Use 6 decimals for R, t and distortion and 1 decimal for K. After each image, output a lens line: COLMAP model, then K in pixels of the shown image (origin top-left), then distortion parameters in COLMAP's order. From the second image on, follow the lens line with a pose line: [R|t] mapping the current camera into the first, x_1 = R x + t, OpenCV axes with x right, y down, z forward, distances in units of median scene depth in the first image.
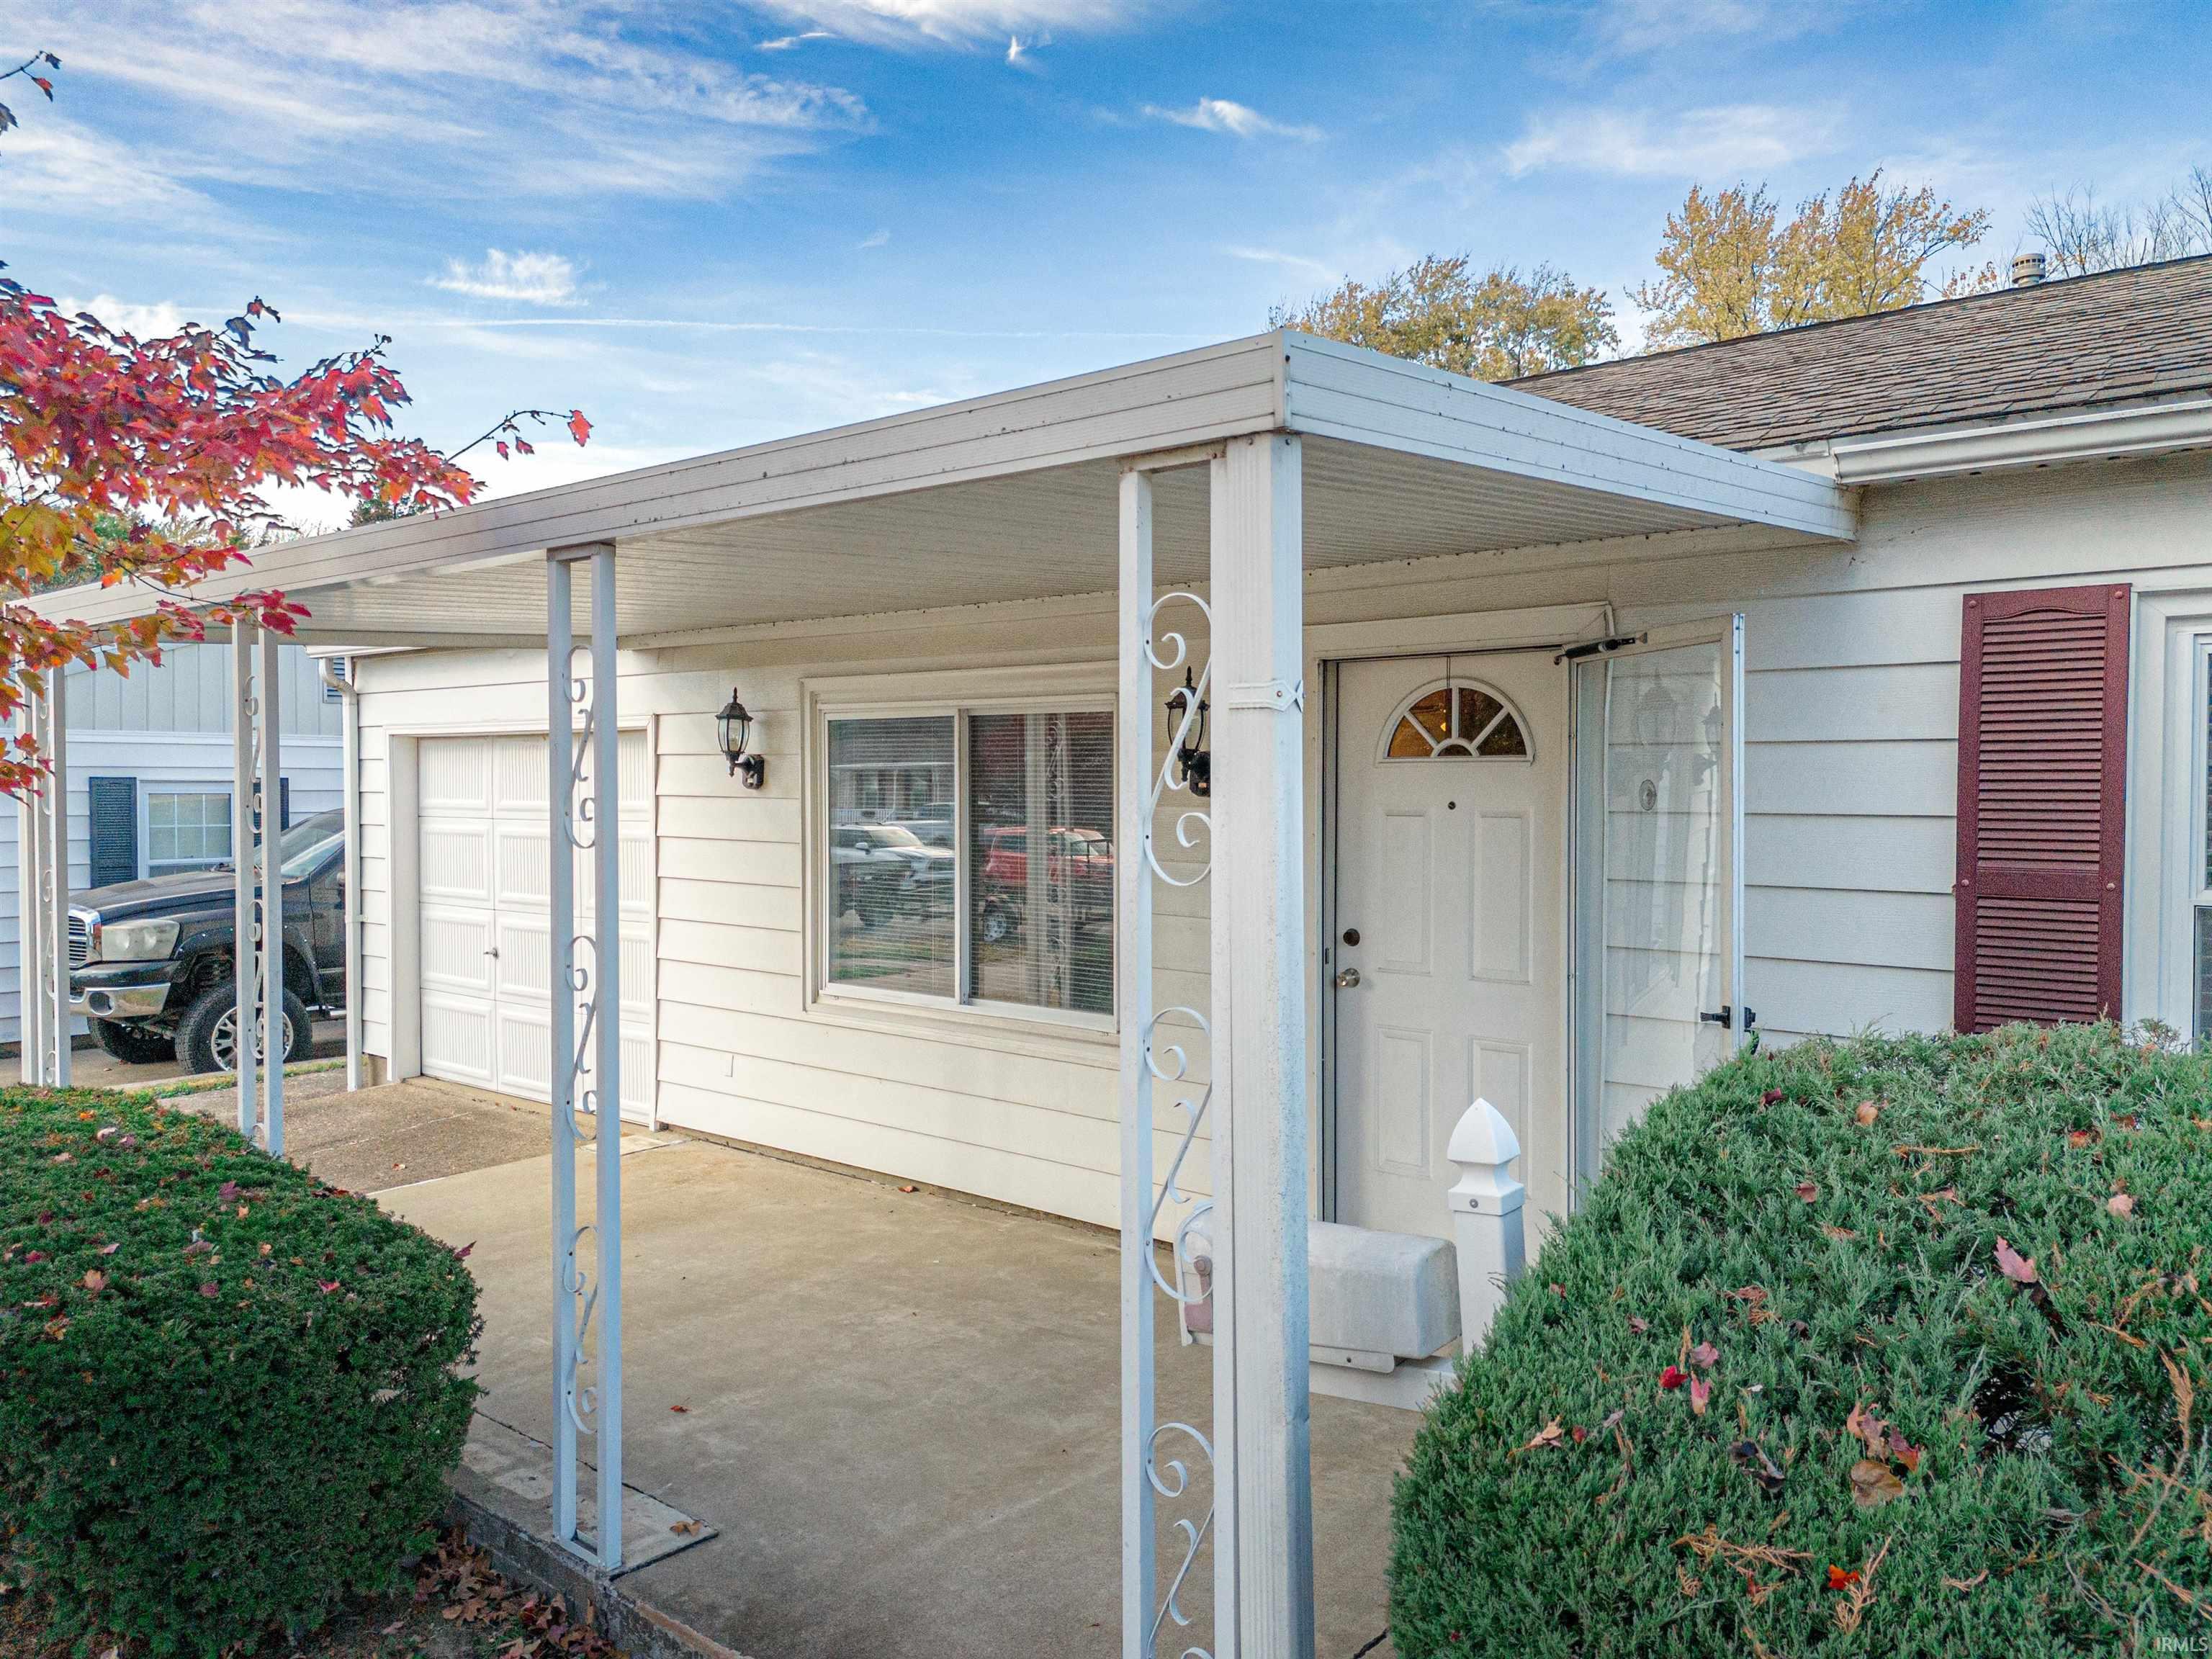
lens RADIAL K [[1611.5, 0, 1115.1], [0, 1611.5, 809.9], [0, 0, 1]] dist [0.061800, -0.056318]
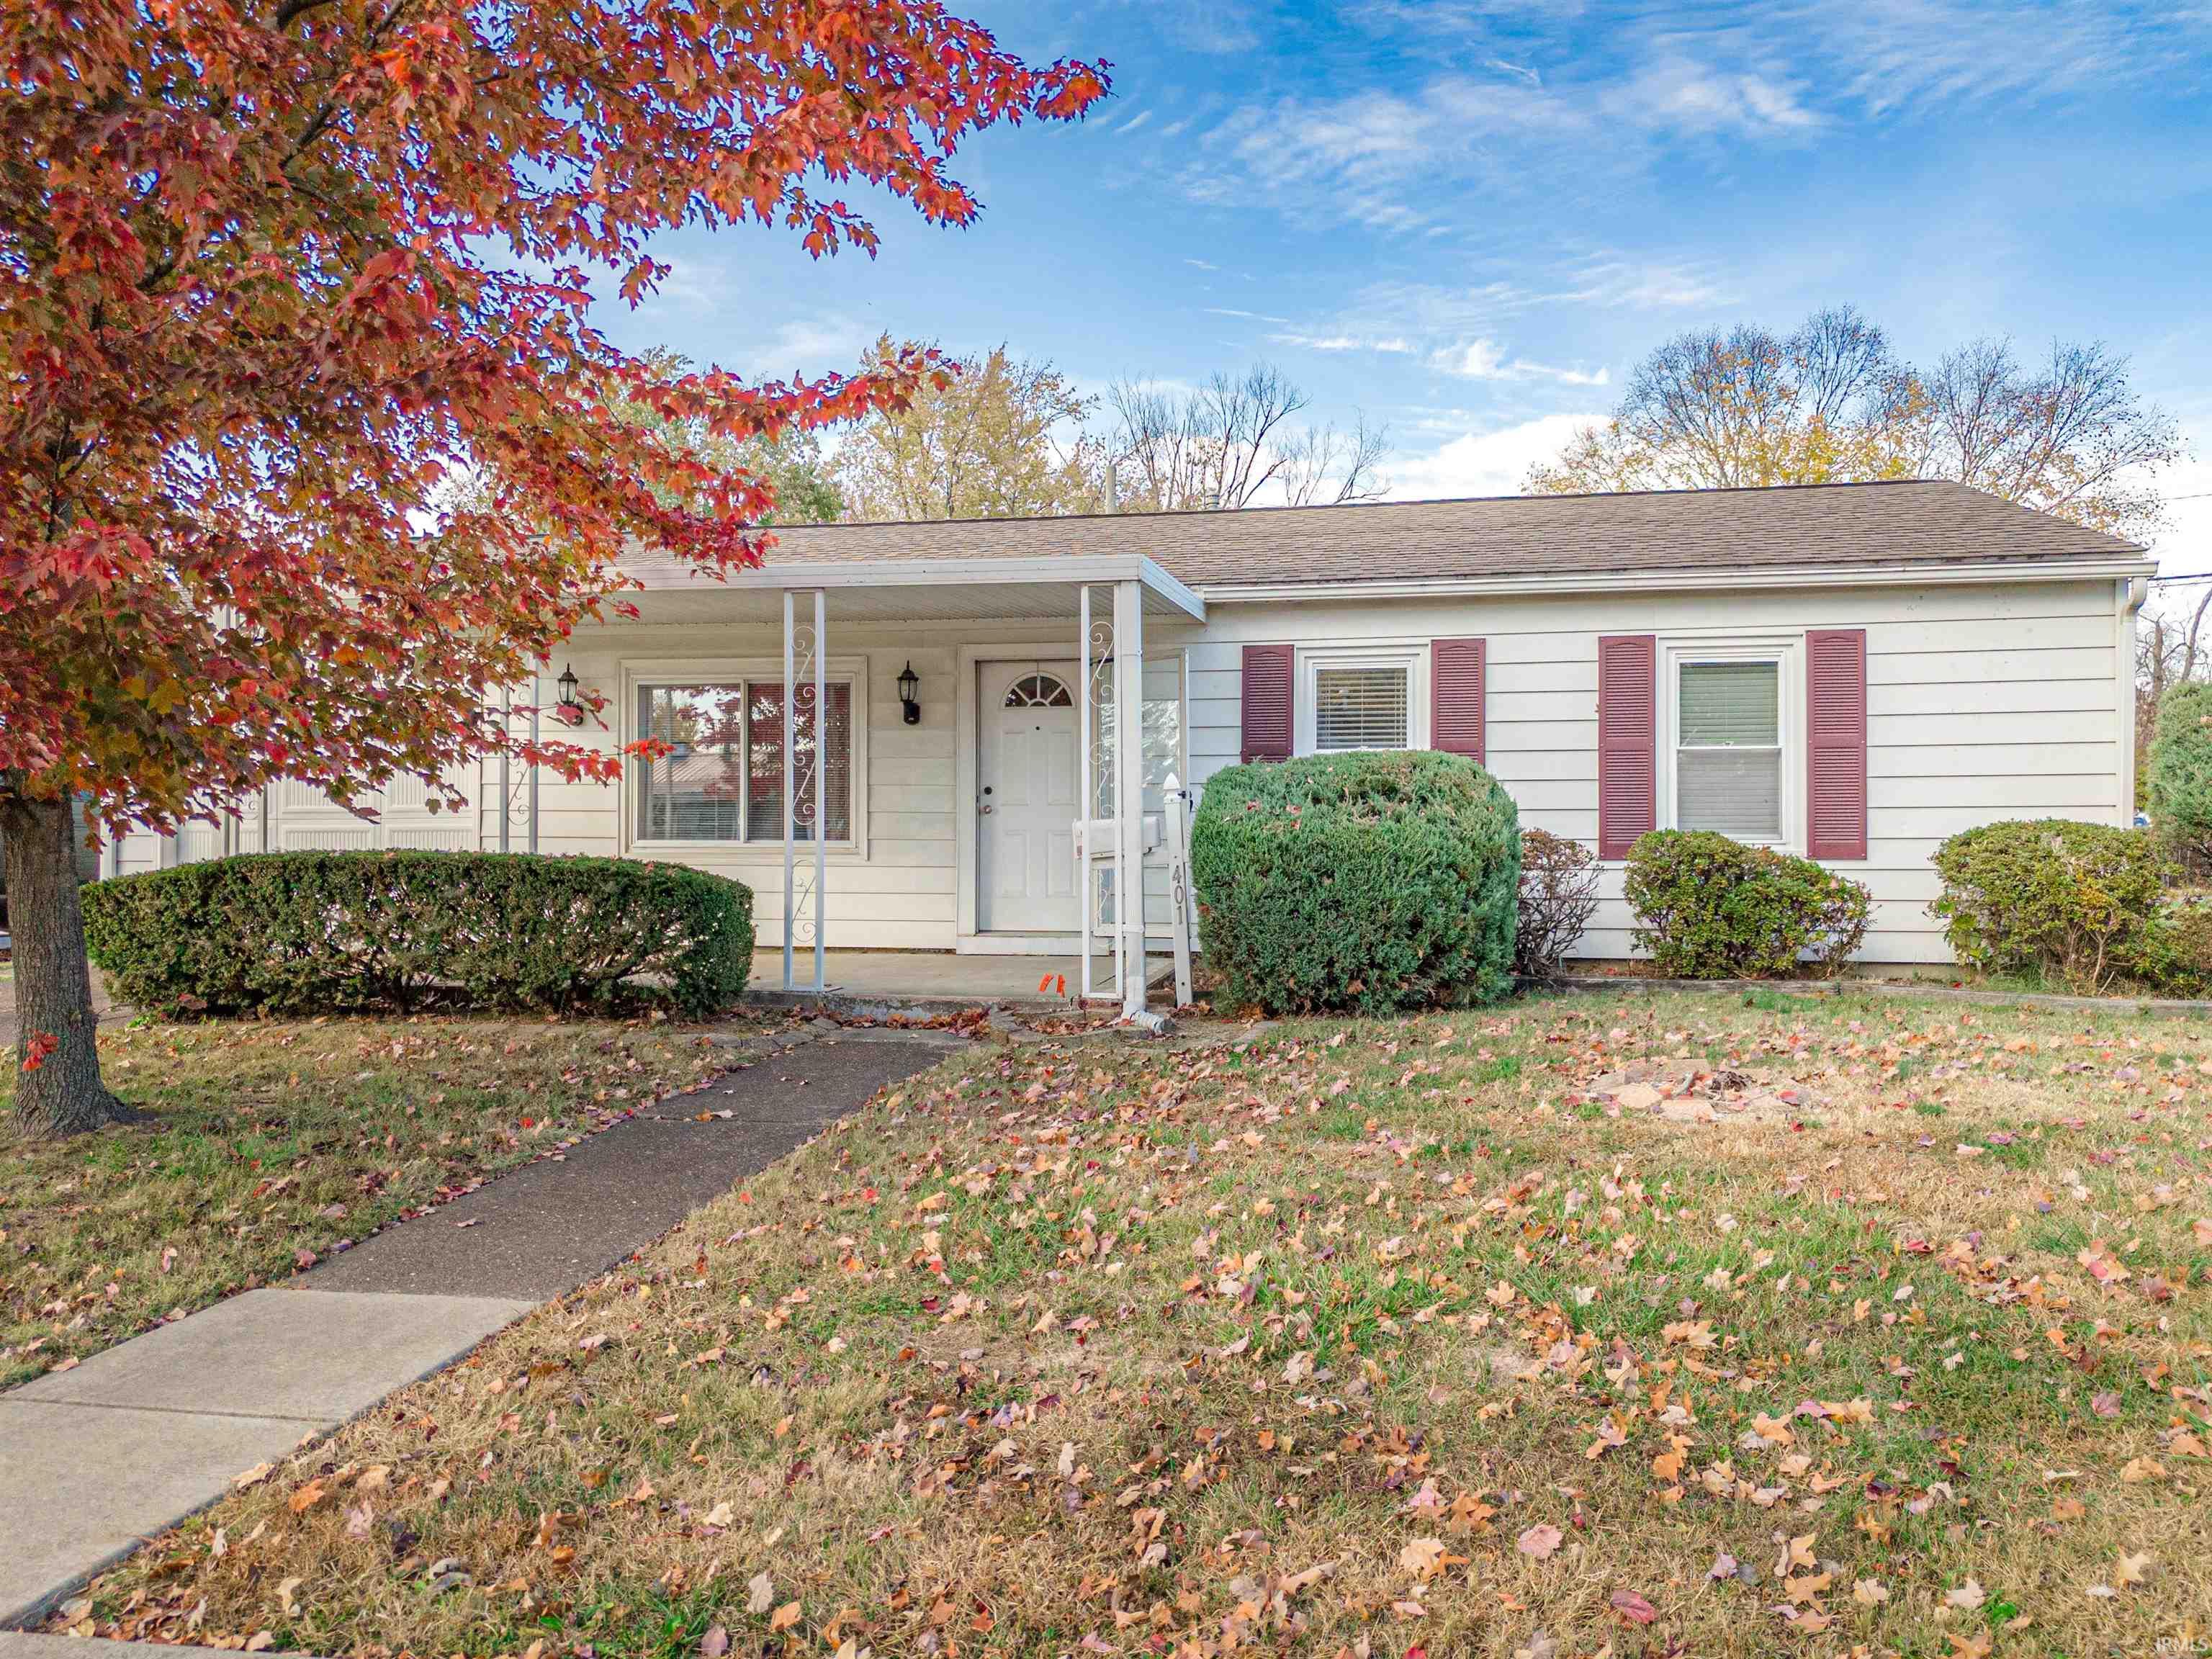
lens RADIAL K [[1618.1, 0, 1115.4], [0, 1618.1, 826.6], [0, 0, 1]] dist [0.064573, -0.056092]
pose [[0.874132, 0.013268, 0.485507, -0.763330], [0.003694, 0.999416, -0.033964, 0.204351], [-0.485675, 0.031483, 0.873573, -0.978625]]
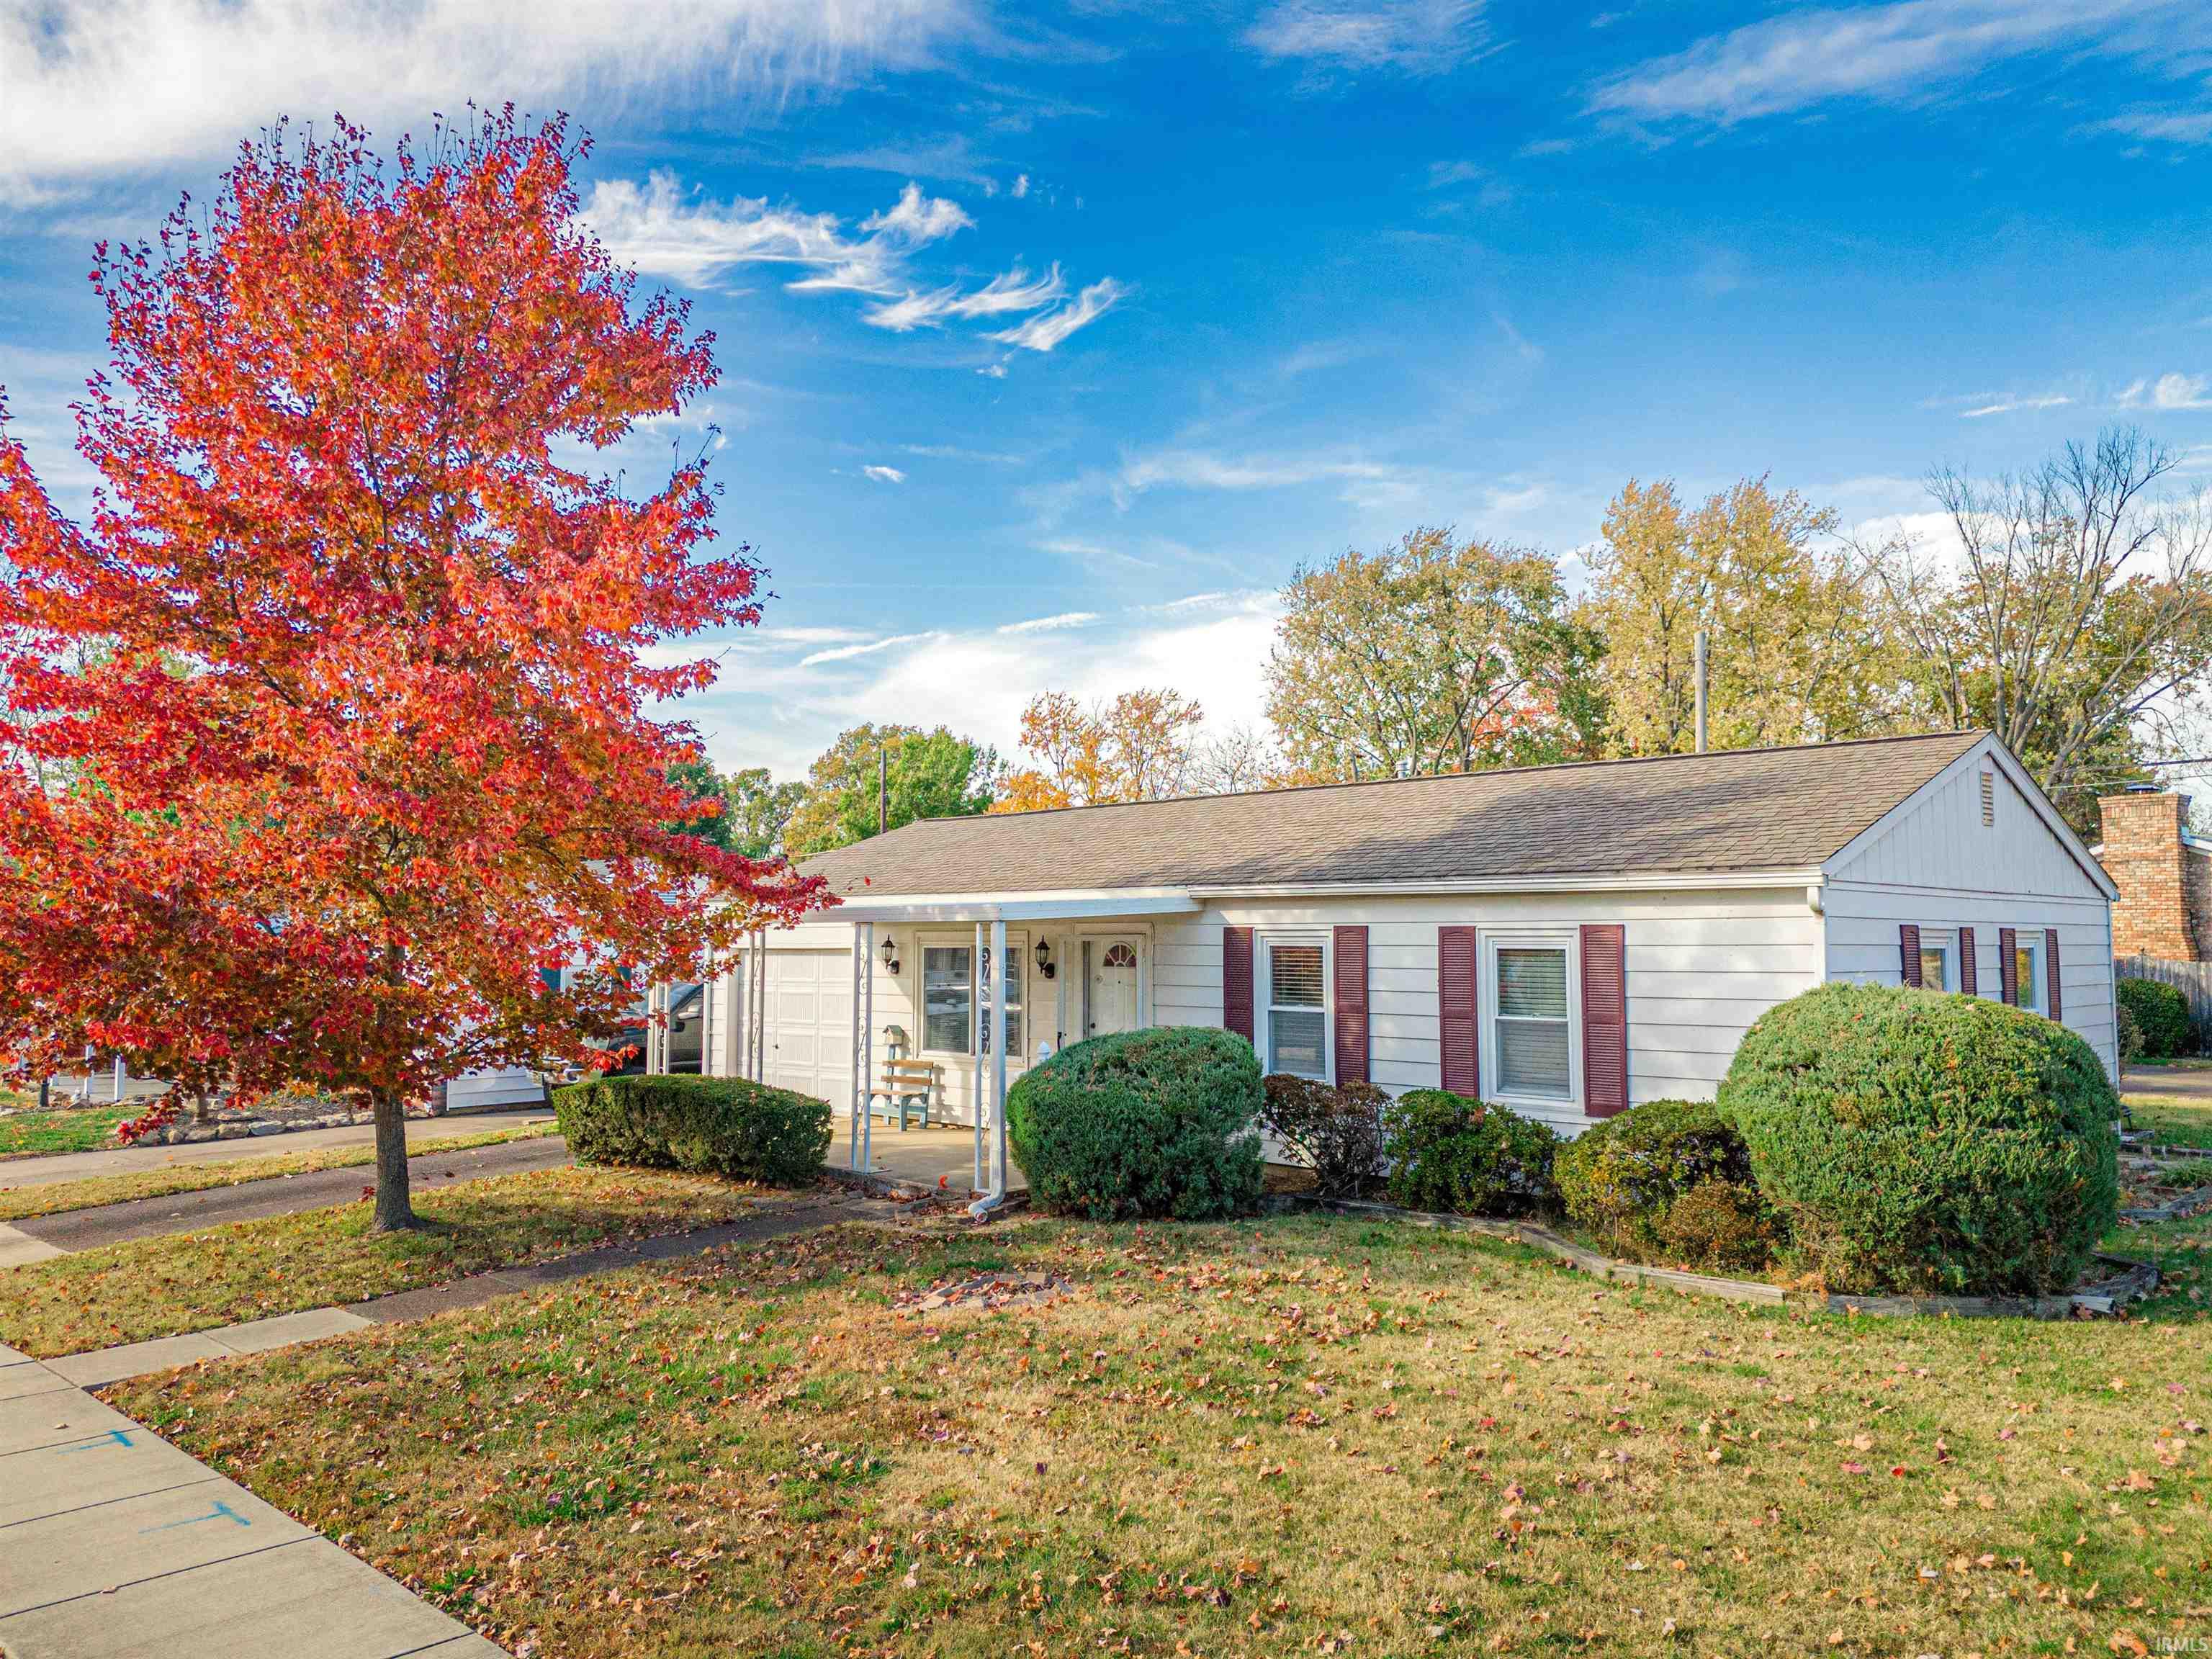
lens RADIAL K [[1611.5, 0, 1115.1], [0, 1611.5, 809.9], [0, 0, 1]] dist [0.061800, -0.056318]
pose [[0.998285, 0.000712, -0.058533, 0.373082], [-0.006805, 0.994558, -0.103959, -0.010132], [0.058141, 0.104179, 0.992858, -2.098767]]
